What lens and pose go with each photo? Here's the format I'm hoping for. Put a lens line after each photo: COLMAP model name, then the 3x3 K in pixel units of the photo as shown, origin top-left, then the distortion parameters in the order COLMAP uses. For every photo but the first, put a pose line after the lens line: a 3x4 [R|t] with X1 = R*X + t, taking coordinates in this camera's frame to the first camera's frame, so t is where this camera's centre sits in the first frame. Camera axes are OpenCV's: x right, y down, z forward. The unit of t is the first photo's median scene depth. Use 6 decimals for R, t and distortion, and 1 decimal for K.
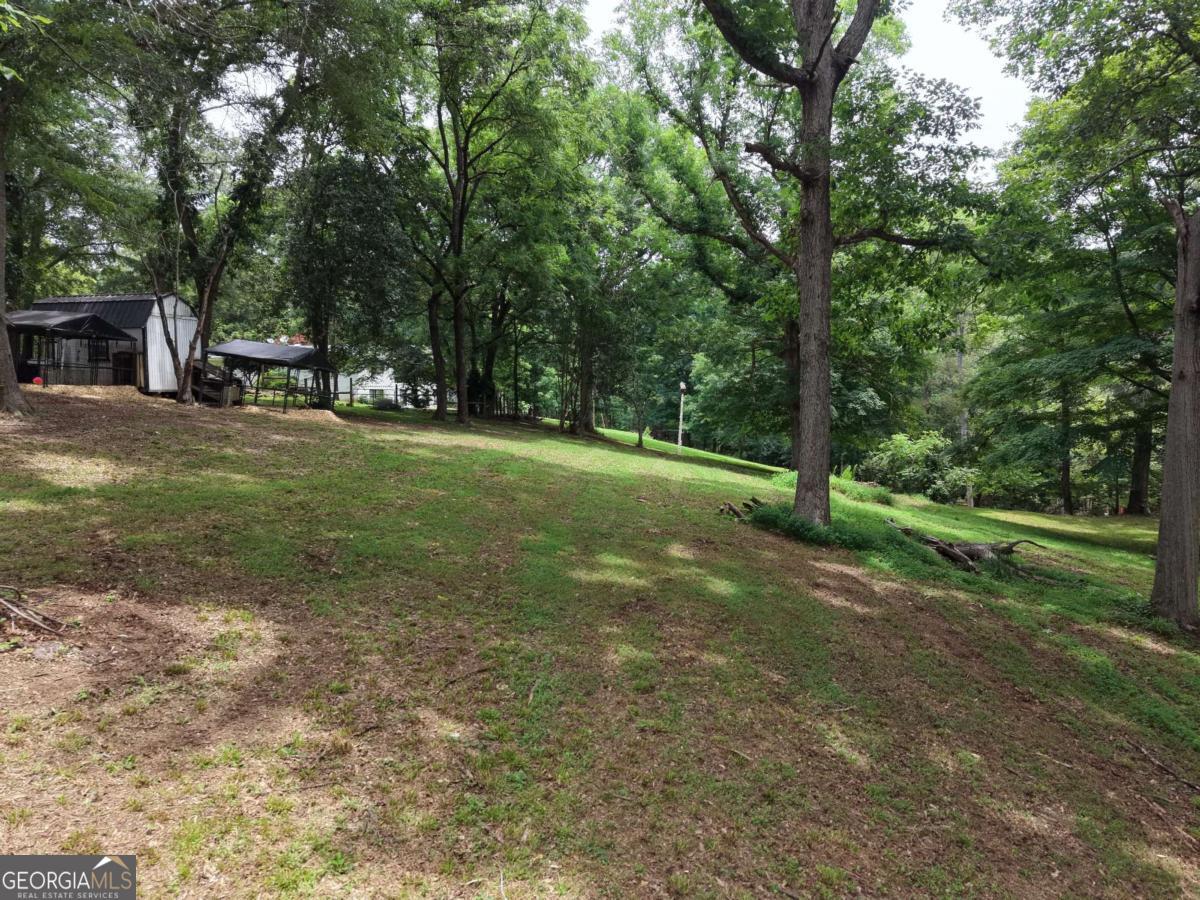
lens RADIAL K [[785.2, 0, 598.2], [0, 785.2, 452.4], [0, 0, 1]] dist [0.003198, -0.023421]
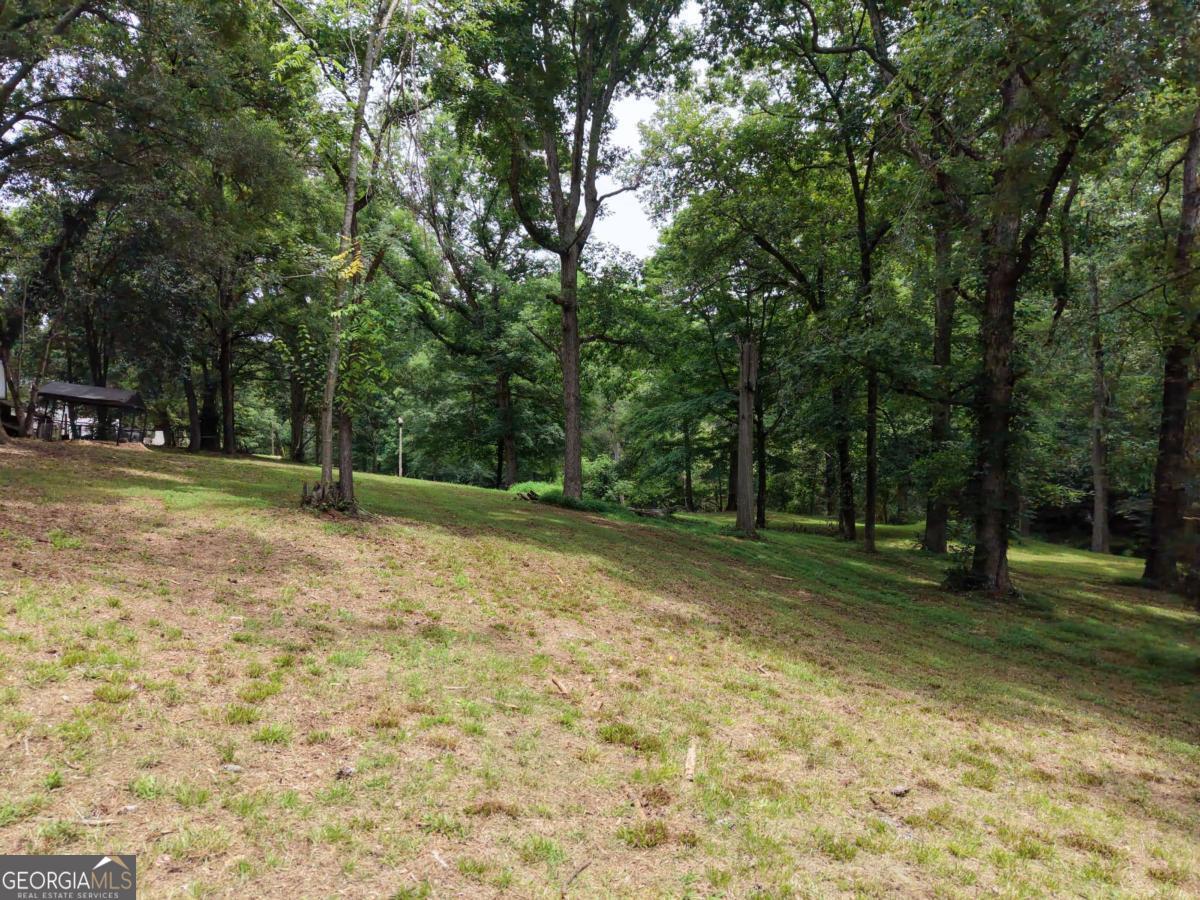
lens RADIAL K [[802.8, 0, 600.0], [0, 802.8, 450.0], [0, 0, 1]] dist [0.012322, -0.009871]
pose [[0.905355, -0.014607, 0.424405, -0.182328], [0.035152, 0.998556, -0.040618, 0.022882], [-0.423199, 0.051692, 0.904561, -0.275157]]
